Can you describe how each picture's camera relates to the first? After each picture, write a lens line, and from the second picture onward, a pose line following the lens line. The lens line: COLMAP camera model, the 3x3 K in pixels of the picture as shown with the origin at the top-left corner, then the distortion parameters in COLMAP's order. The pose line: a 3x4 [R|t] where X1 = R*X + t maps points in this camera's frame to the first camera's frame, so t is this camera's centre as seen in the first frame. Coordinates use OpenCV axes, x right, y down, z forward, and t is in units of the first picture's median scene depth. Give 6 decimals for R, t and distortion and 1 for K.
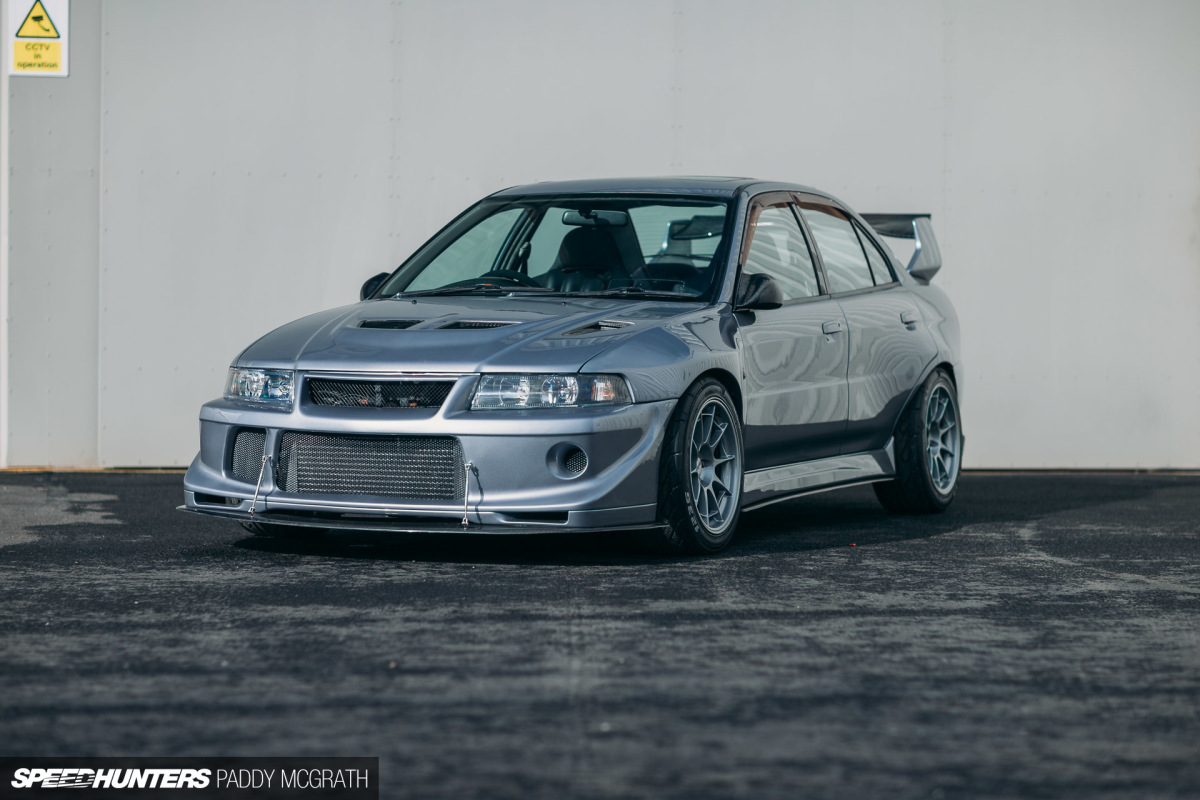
lens RADIAL K [[3047.5, 0, 600.0], [0, 3047.5, 400.0], [0, 0, 1]] dist [0.022155, 0.302058]
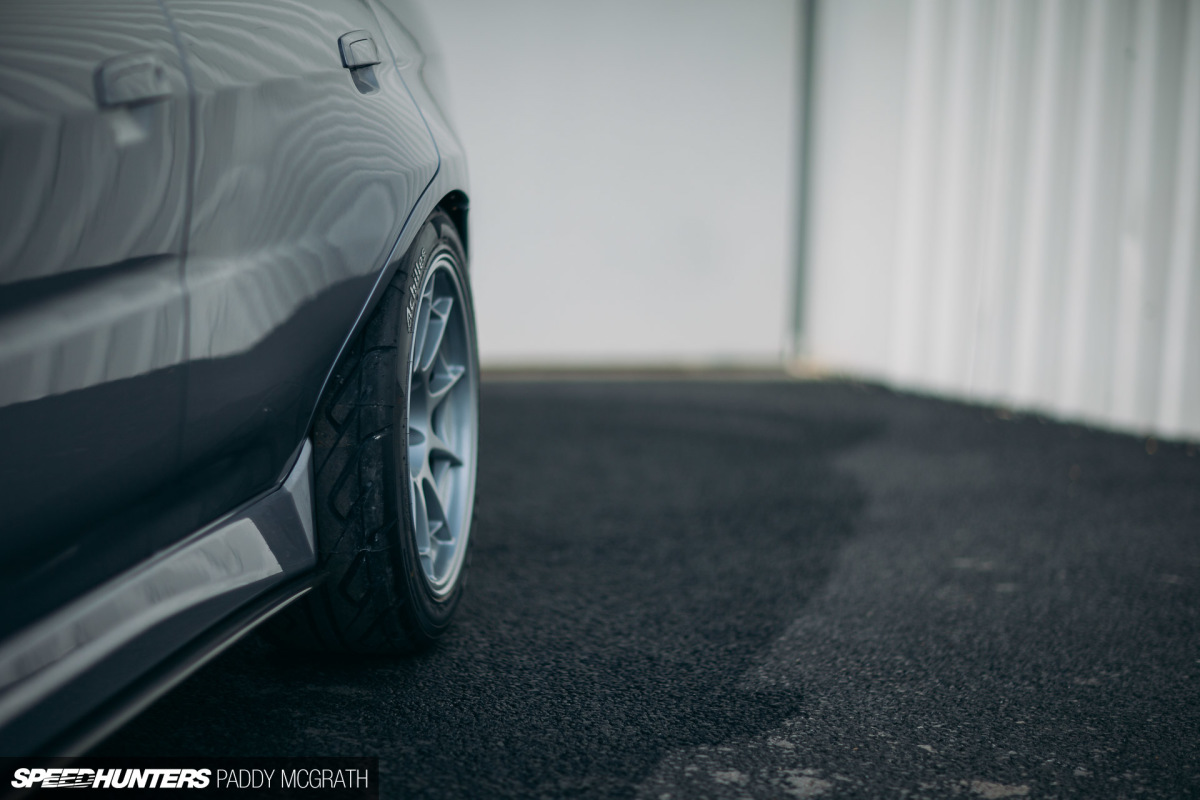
lens RADIAL K [[3047.5, 0, 600.0], [0, 3047.5, 400.0], [0, 0, 1]] dist [0.022155, 0.302058]
pose [[0.965063, -0.000292, 0.262019, 0.043940], [-0.023421, 0.995900, 0.087374, -0.019229], [-0.260971, -0.090458, 0.961099, 0.693377]]
